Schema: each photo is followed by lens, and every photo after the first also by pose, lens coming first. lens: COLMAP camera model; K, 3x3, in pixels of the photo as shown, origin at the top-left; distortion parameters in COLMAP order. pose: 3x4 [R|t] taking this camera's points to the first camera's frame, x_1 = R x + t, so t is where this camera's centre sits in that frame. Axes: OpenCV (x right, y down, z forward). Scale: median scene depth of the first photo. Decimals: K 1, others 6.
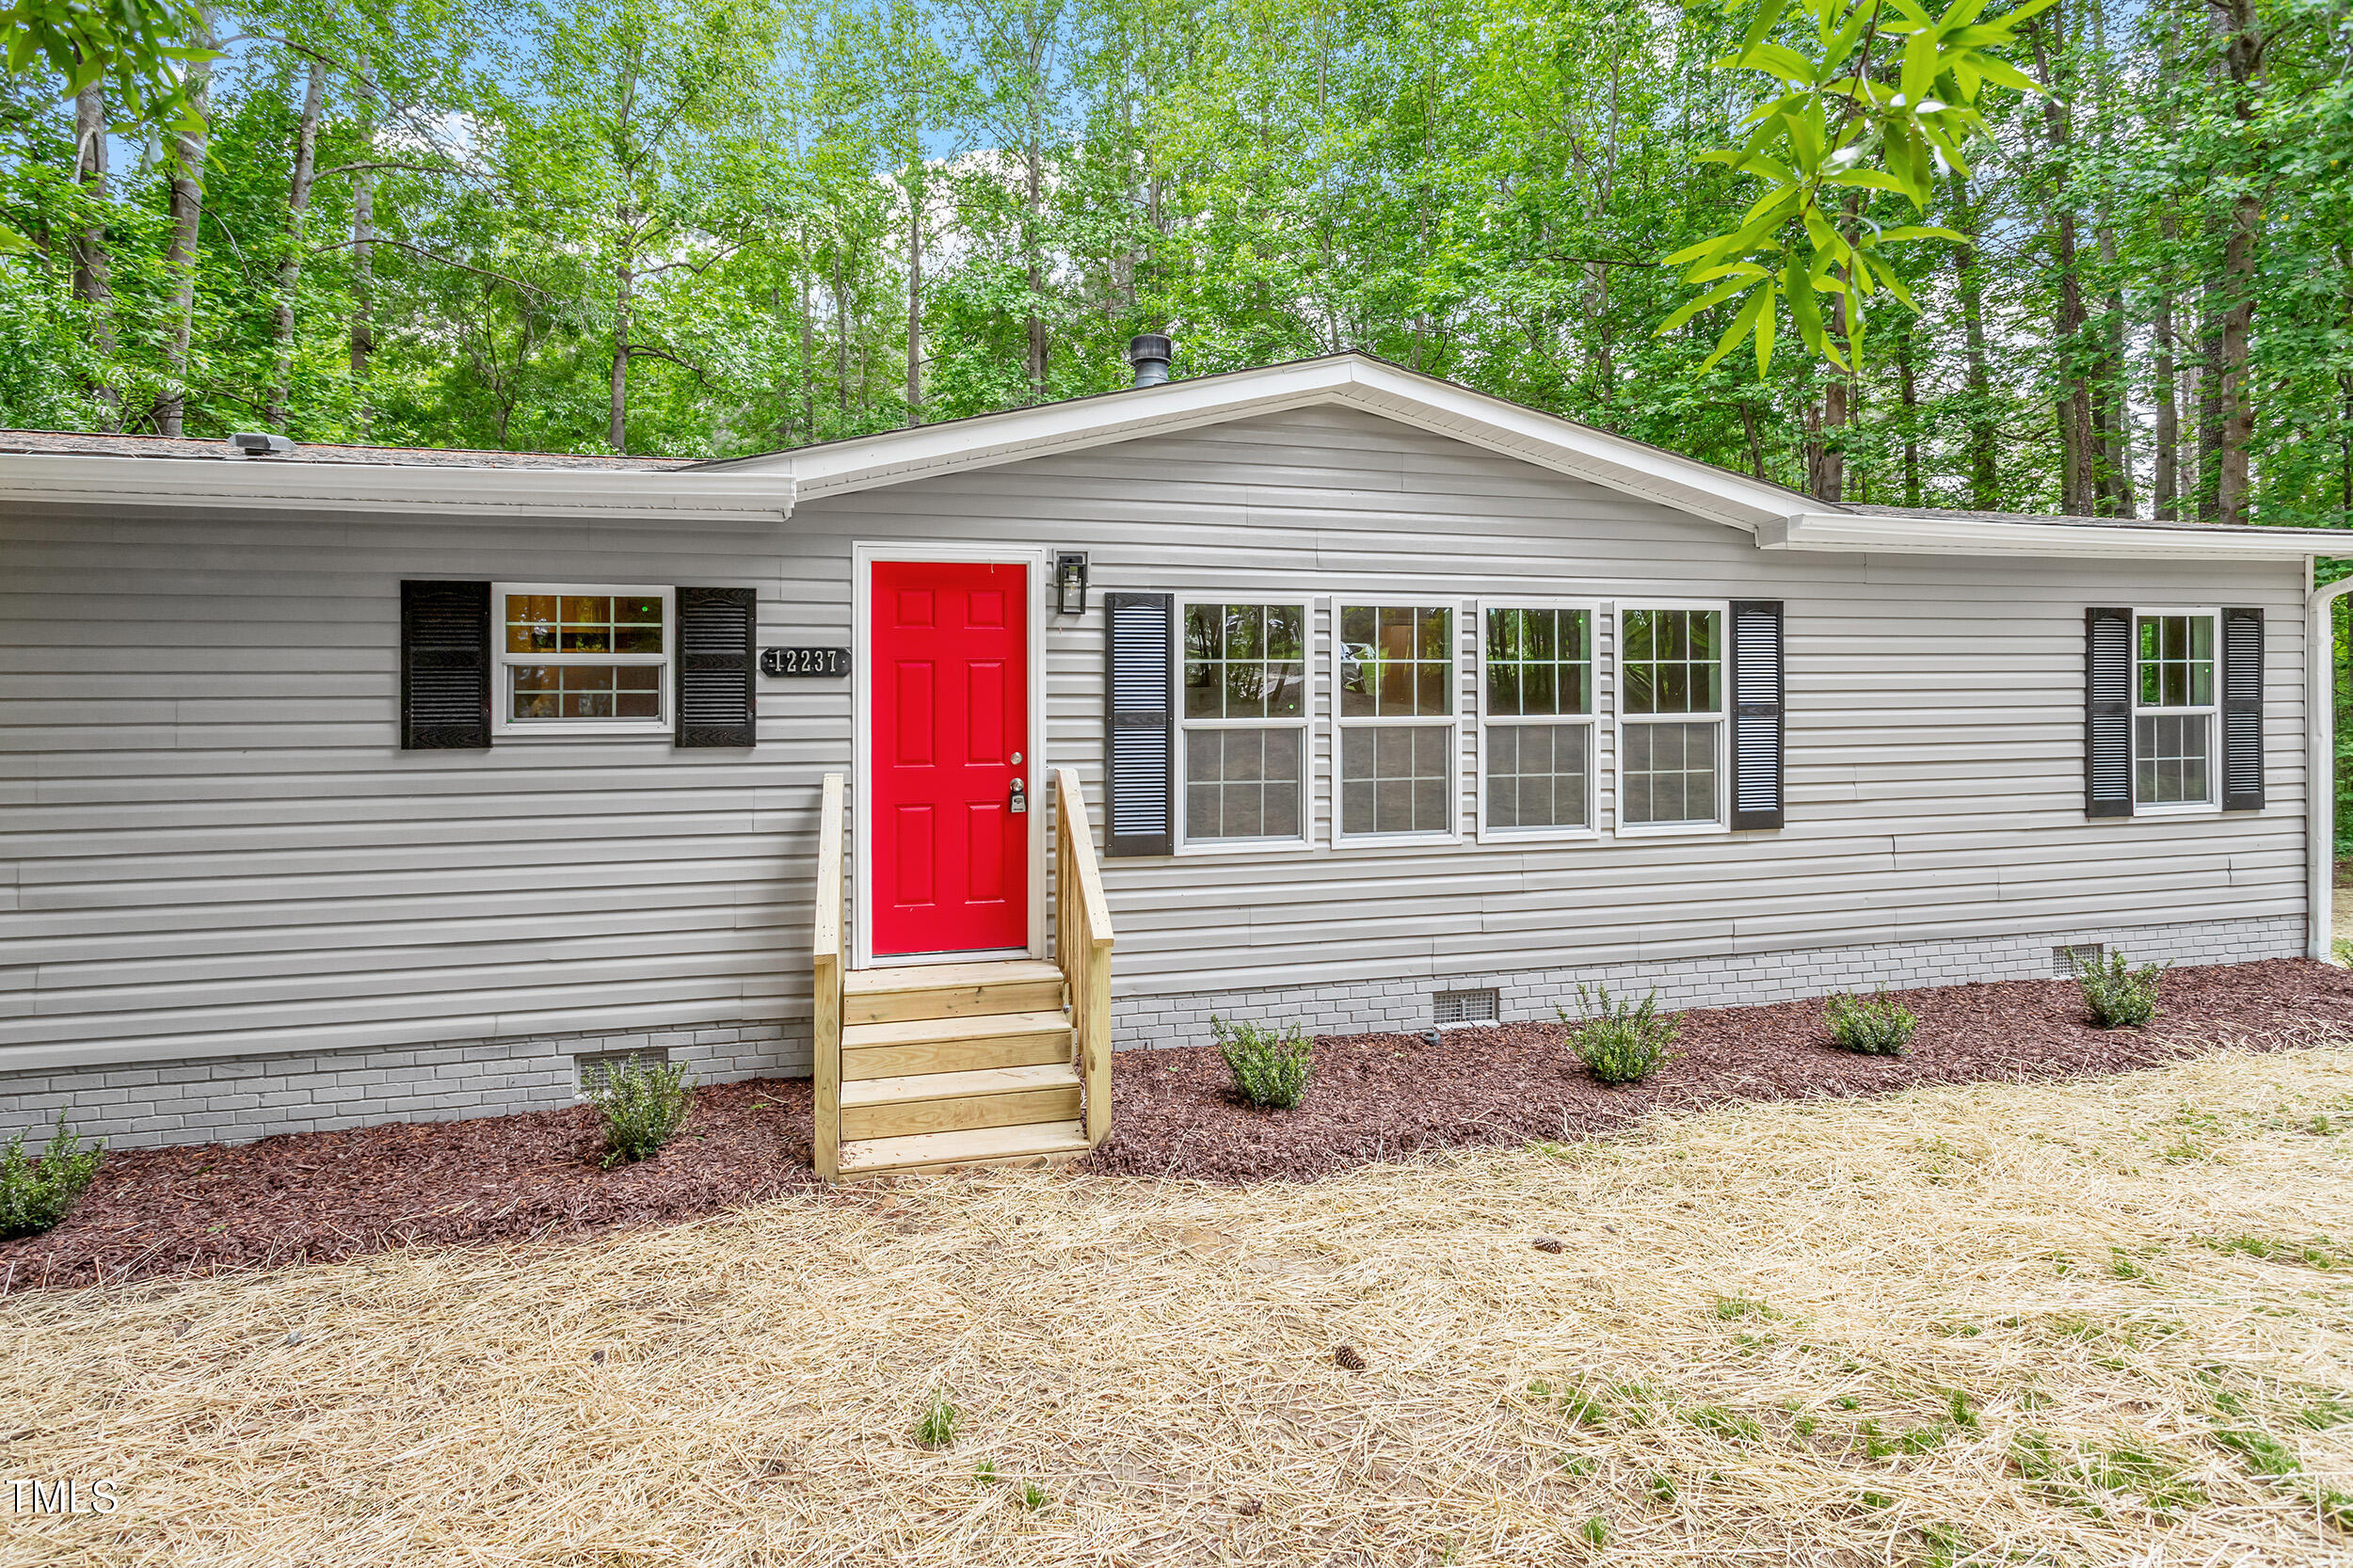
lens RADIAL K [[1121.0, 0, 1175.0], [0, 1121.0, 673.8], [0, 0, 1]] dist [-0.000228, 0.002315]
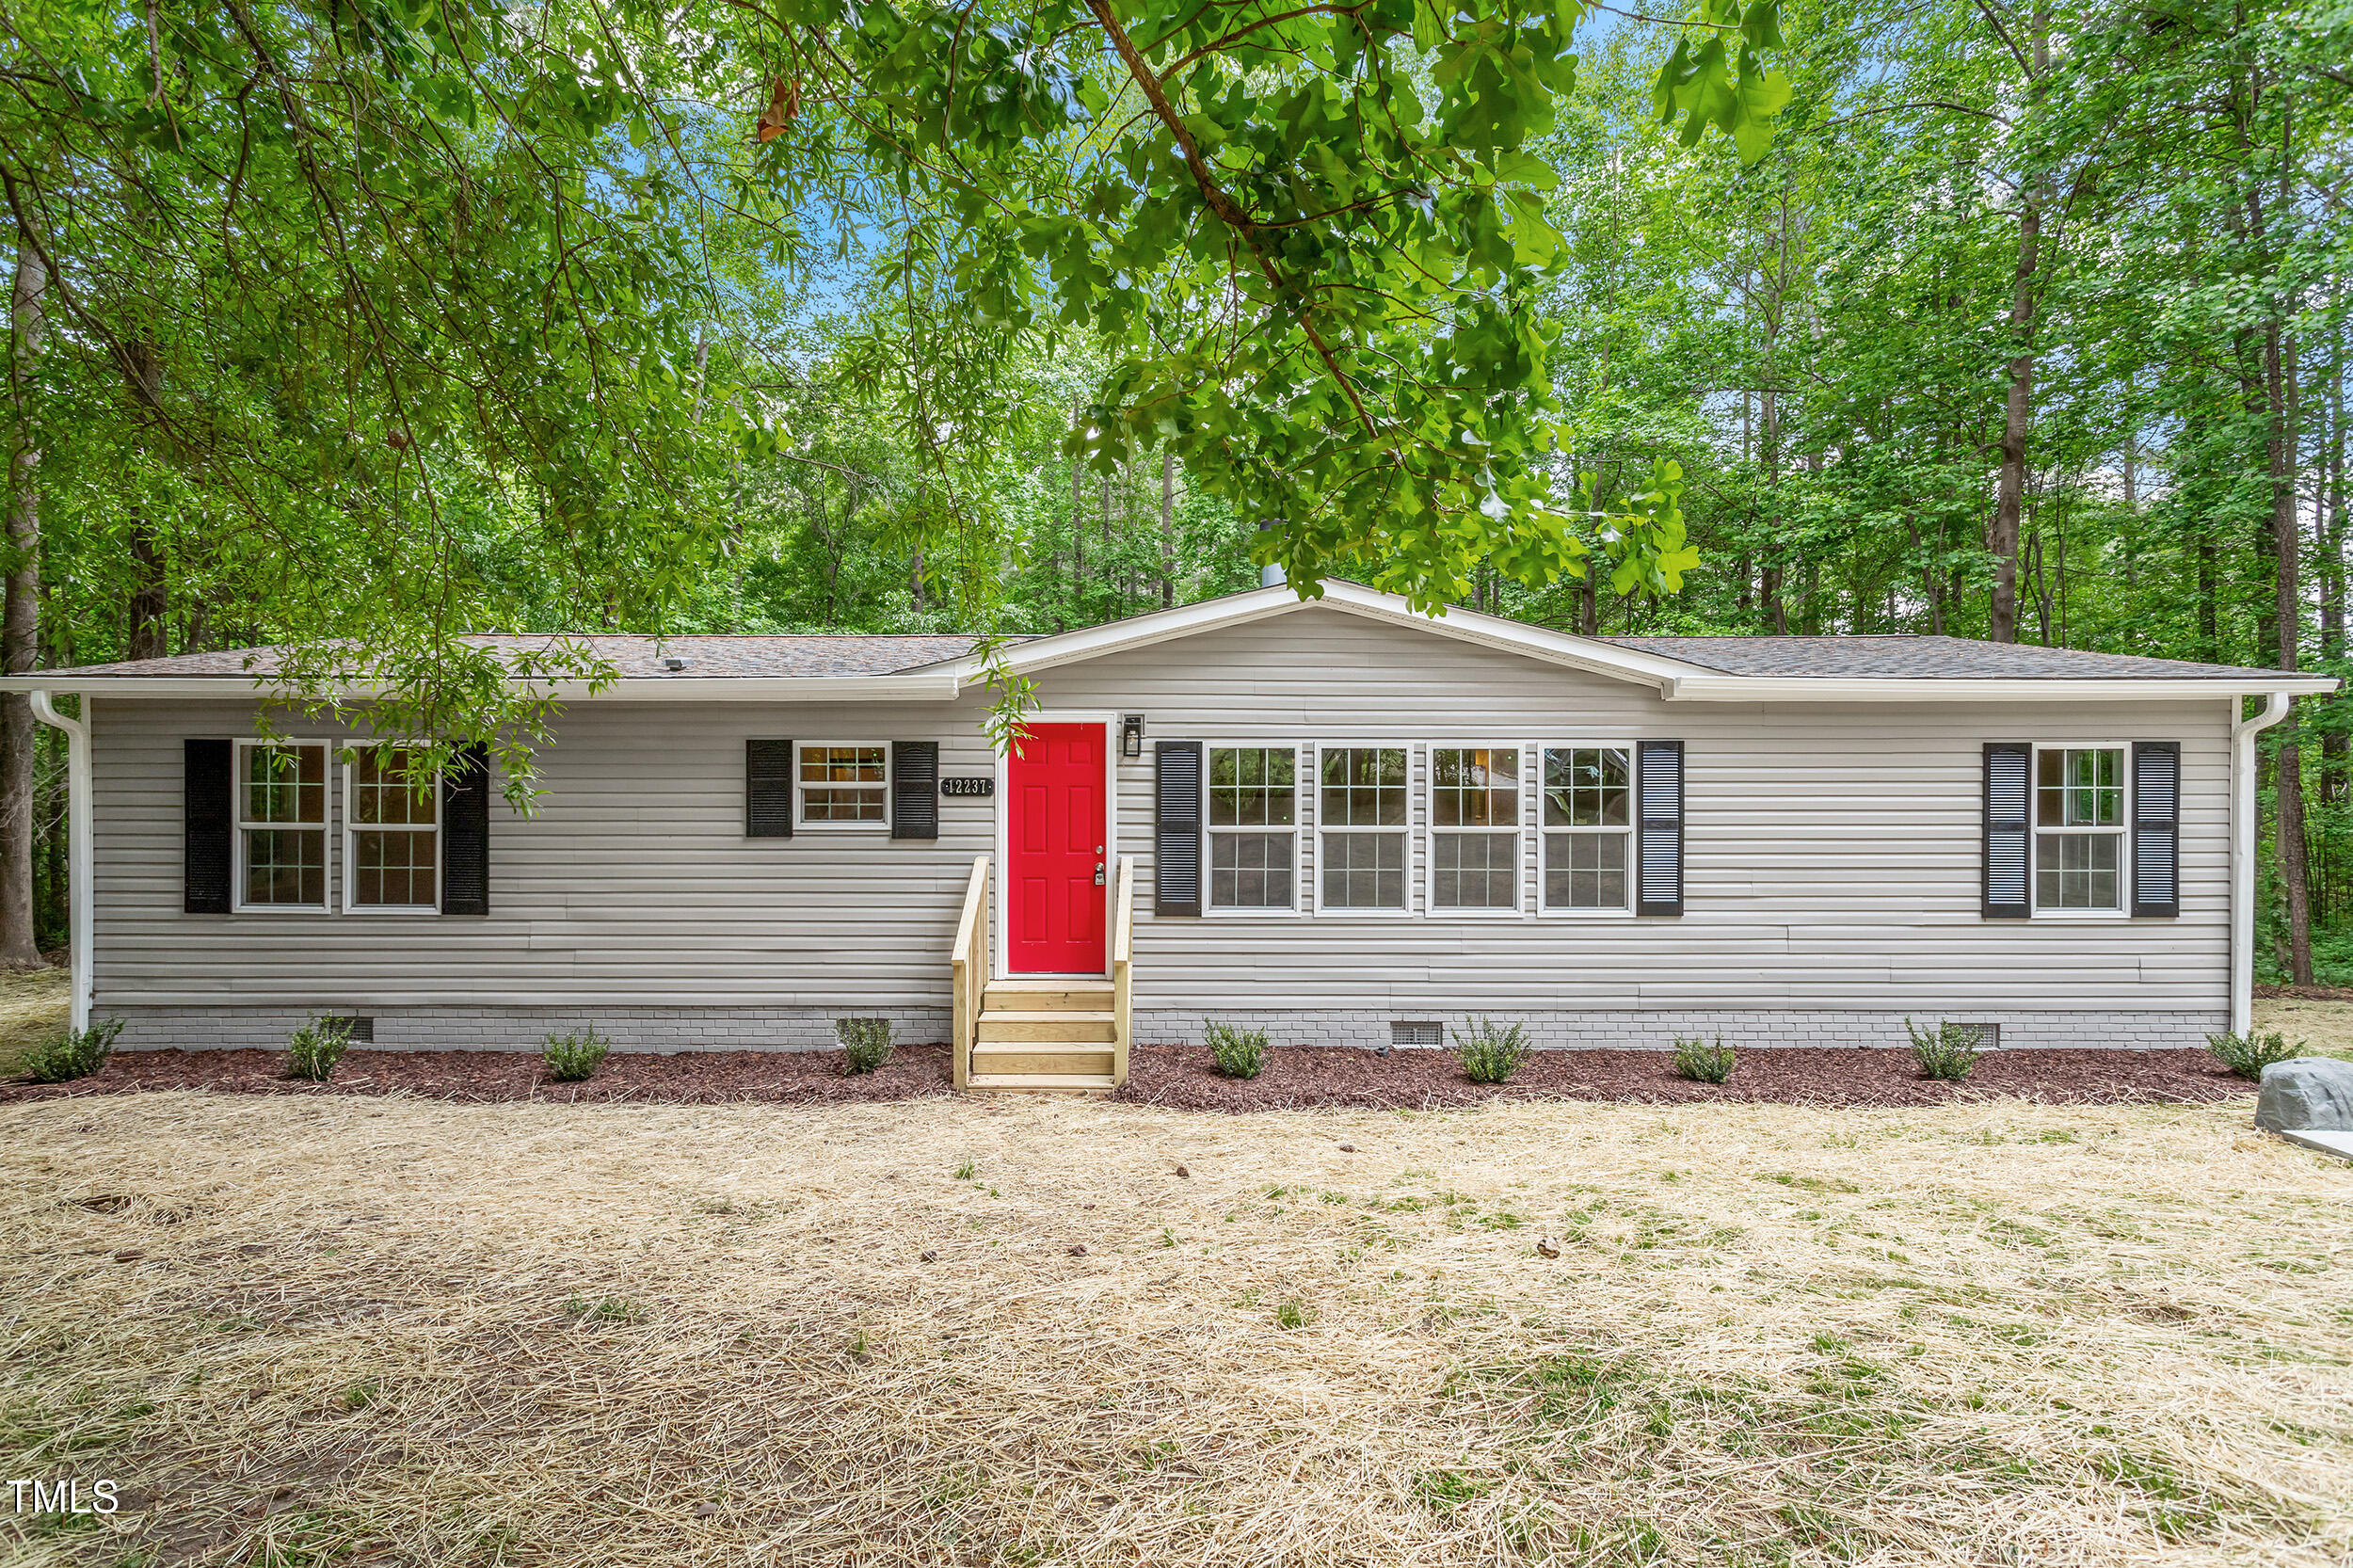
lens RADIAL K [[1121.0, 0, 1198.5], [0, 1121.0, 774.0], [0, 0, 1]] dist [-0.000228, 0.002315]
pose [[0.971945, 0.004746, -0.235160, 0.367962], [-0.003267, 0.999972, 0.006677, -0.040784], [0.235185, -0.005722, 0.971934, -0.482888]]
